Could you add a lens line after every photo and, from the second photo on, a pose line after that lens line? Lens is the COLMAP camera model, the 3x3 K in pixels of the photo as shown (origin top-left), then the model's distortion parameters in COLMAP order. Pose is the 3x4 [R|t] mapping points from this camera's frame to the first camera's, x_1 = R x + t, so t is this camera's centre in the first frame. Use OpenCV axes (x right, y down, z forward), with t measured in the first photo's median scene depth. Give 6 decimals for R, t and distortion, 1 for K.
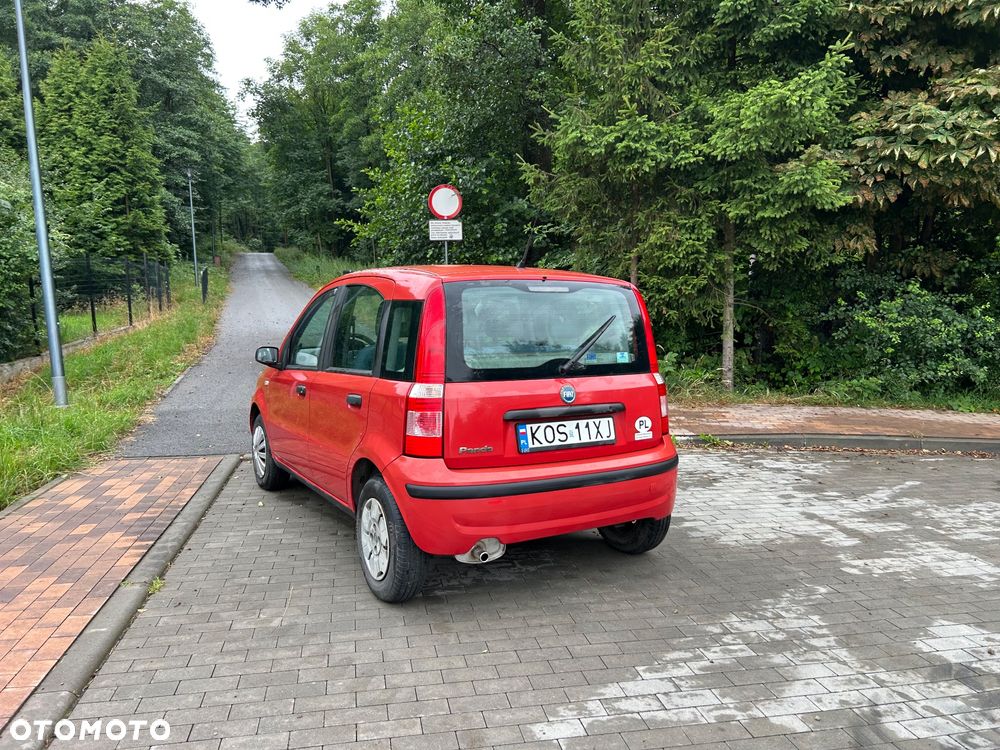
lens RADIAL K [[752.5, 0, 504.0], [0, 752.5, 384.1], [0, 0, 1]] dist [0.046984, -0.051284]
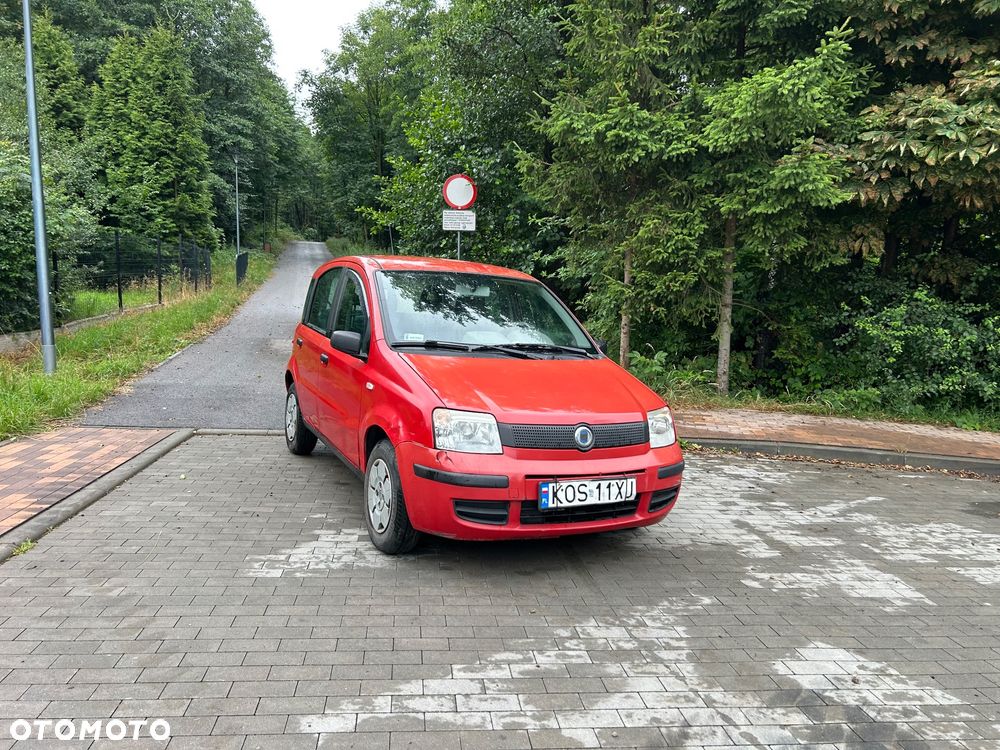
lens RADIAL K [[752.5, 0, 494.2], [0, 752.5, 383.6], [0, 0, 1]] dist [0.046984, -0.051284]
pose [[0.995635, 0.051735, -0.077677, 0.100900], [-0.051572, 0.998661, 0.004103, 0.006988], [0.077785, -0.000079, 0.996970, 0.025465]]
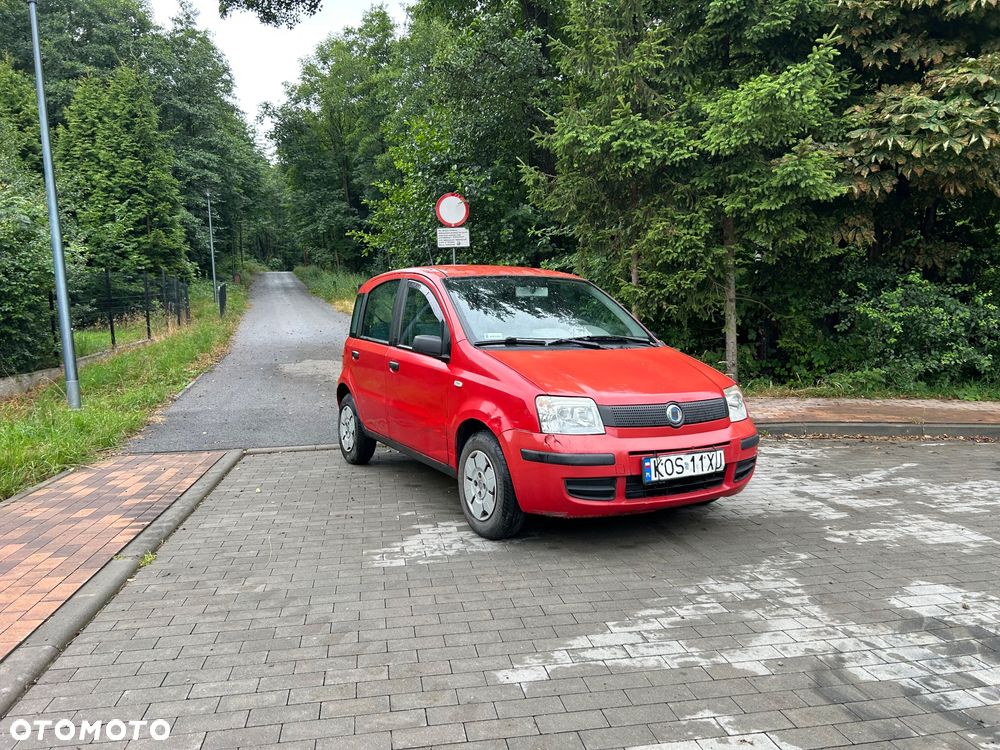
lens RADIAL K [[752.5, 0, 502.9], [0, 752.5, 370.6], [0, 0, 1]] dist [0.046984, -0.051284]
pose [[0.999470, -0.017829, -0.027240, 0.025006], [0.016793, 0.999144, -0.037803, 0.026242], [0.027891, 0.037326, 0.998914, -0.010160]]
